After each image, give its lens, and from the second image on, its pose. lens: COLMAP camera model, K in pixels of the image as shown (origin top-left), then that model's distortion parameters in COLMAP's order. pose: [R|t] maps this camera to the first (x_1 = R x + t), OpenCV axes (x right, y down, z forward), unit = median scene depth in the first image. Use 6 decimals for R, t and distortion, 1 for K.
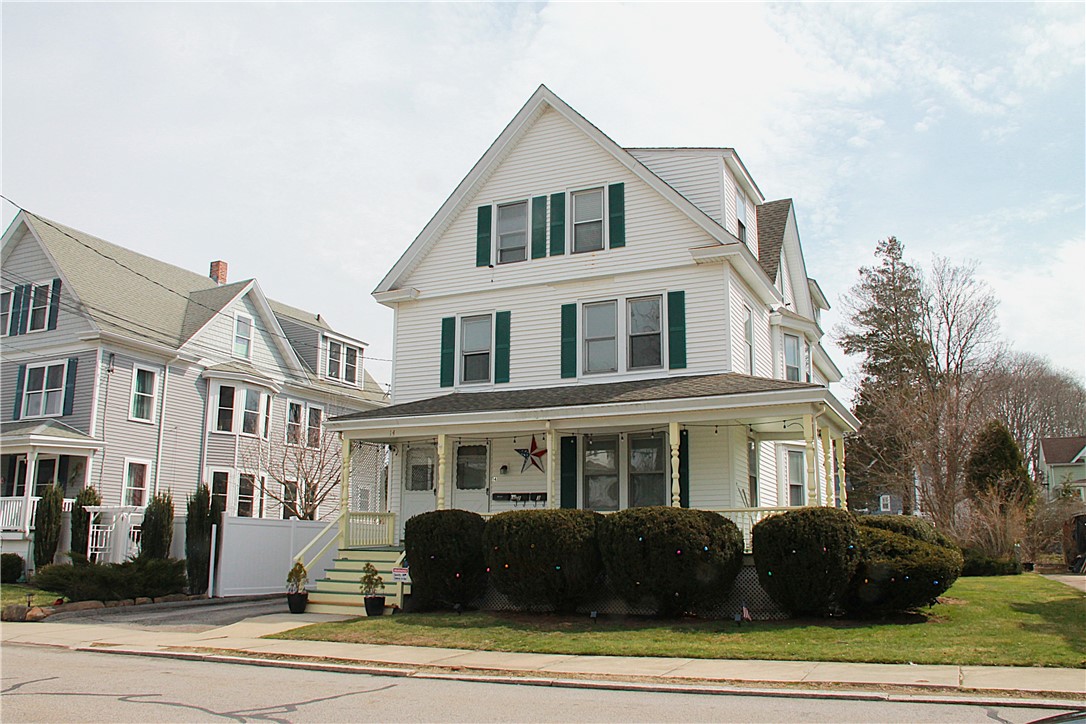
lens RADIAL K [[925.9, 0, 569.2], [0, 925.9, 363.3], [0, 0, 1]] dist [-0.110395, 0.015134]
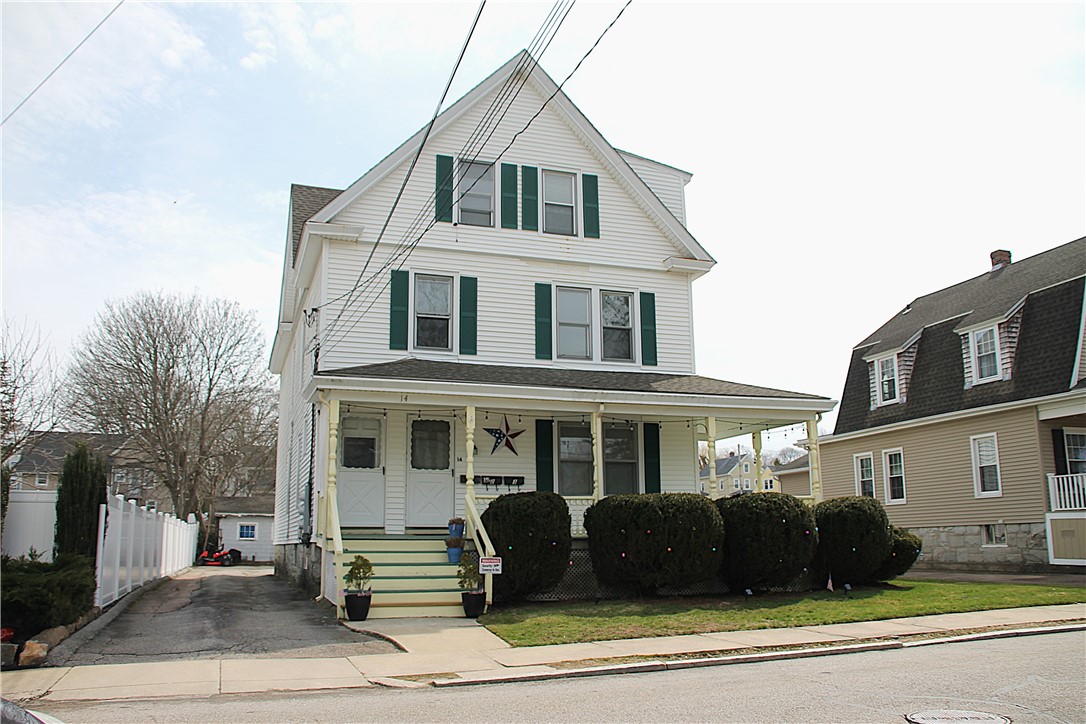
lens RADIAL K [[925.9, 0, 576.9], [0, 925.9, 347.4], [0, 0, 1]] dist [-0.110395, 0.015134]
pose [[0.711837, 0.133284, 0.689582, -0.639576], [-0.127699, 0.990025, -0.059535, 0.056018], [-0.690638, -0.045680, 0.721756, 0.271567]]
